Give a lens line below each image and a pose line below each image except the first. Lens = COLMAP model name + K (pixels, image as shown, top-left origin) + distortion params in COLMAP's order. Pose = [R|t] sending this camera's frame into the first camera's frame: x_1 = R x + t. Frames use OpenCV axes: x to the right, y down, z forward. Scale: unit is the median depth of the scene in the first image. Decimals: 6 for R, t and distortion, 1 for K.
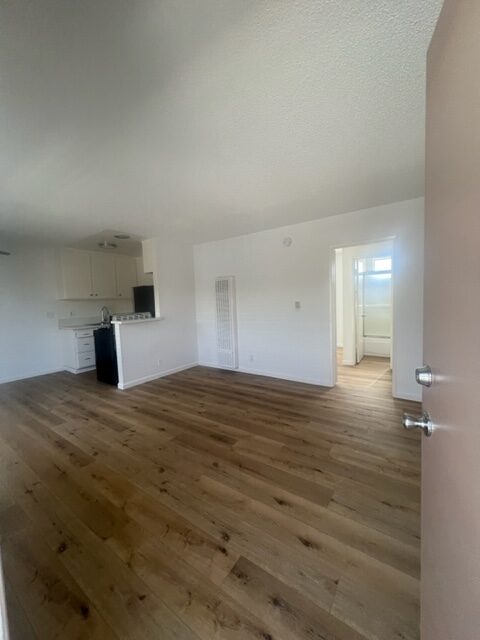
lens RADIAL K [[255.8, 0, 241.8], [0, 255.8, 318.8], [0, 0, 1]] dist [-0.000247, 0.000678]
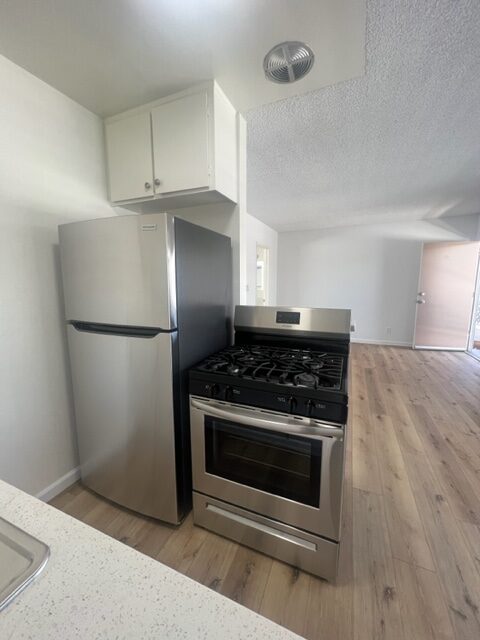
lens RADIAL K [[255.8, 0, 241.8], [0, 255.8, 318.8], [0, 0, 1]] dist [-0.000247, 0.000678]
pose [[-0.210058, -0.106628, 0.971857, -0.873754], [0.081353, 0.988682, 0.126057, -0.066035], [-0.974298, 0.105543, -0.199006, 1.273388]]
